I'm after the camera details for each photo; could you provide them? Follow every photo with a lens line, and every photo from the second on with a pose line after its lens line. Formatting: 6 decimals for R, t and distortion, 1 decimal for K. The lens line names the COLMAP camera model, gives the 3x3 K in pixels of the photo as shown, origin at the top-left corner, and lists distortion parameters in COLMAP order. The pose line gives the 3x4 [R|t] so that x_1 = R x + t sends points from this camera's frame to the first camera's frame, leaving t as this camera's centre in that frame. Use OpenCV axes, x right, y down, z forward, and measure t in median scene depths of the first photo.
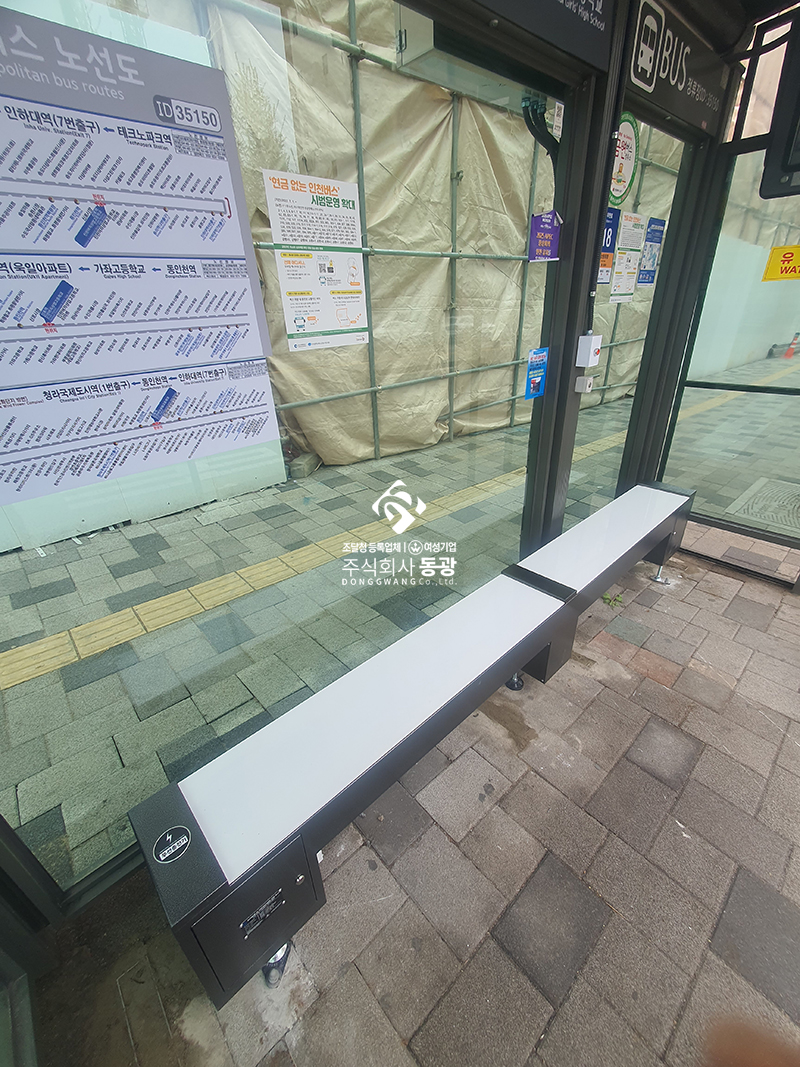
lens RADIAL K [[435.5, 0, 396.6], [0, 435.5, 511.3], [0, 0, 1]] dist [0.002072, 0.000607]
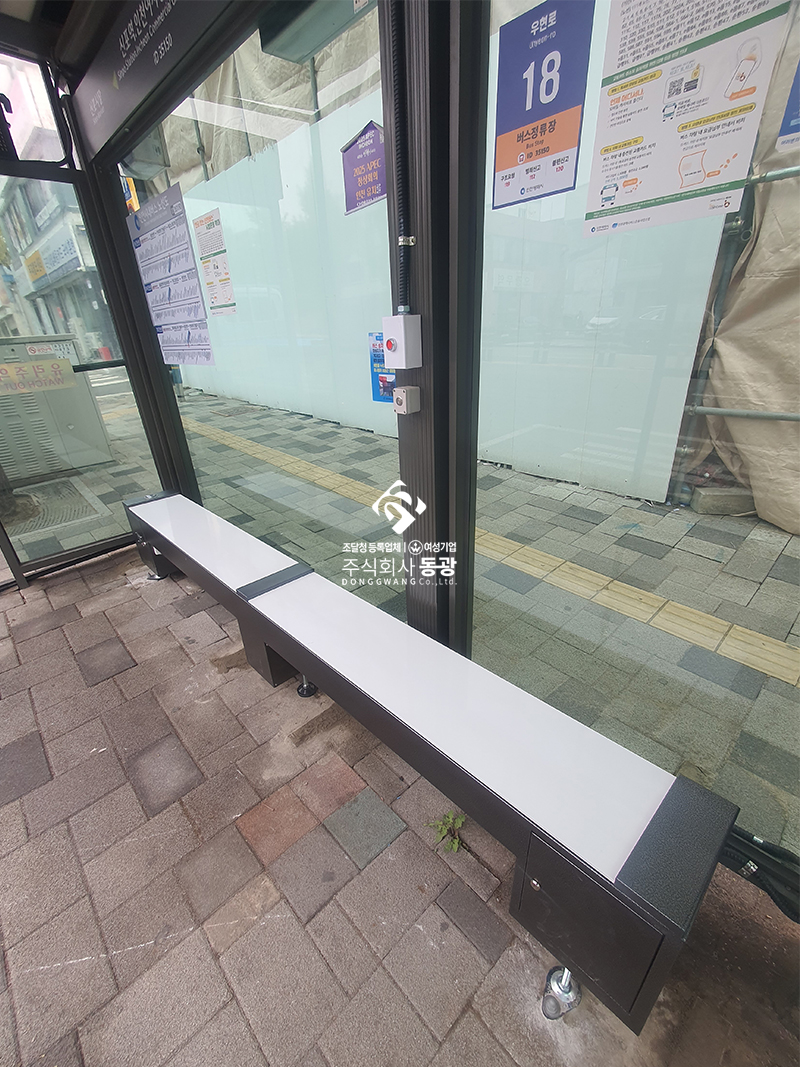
lens RADIAL K [[462.1, 0, 400.0], [0, 462.1, 533.5], [0, 0, 1]] dist [0.002284, 0.000097]
pose [[0.036804, 0.446252, -0.894150, 0.630775], [-0.379218, 0.834067, 0.400657, -0.227063], [0.924575, 0.324332, 0.199924, 0.539945]]
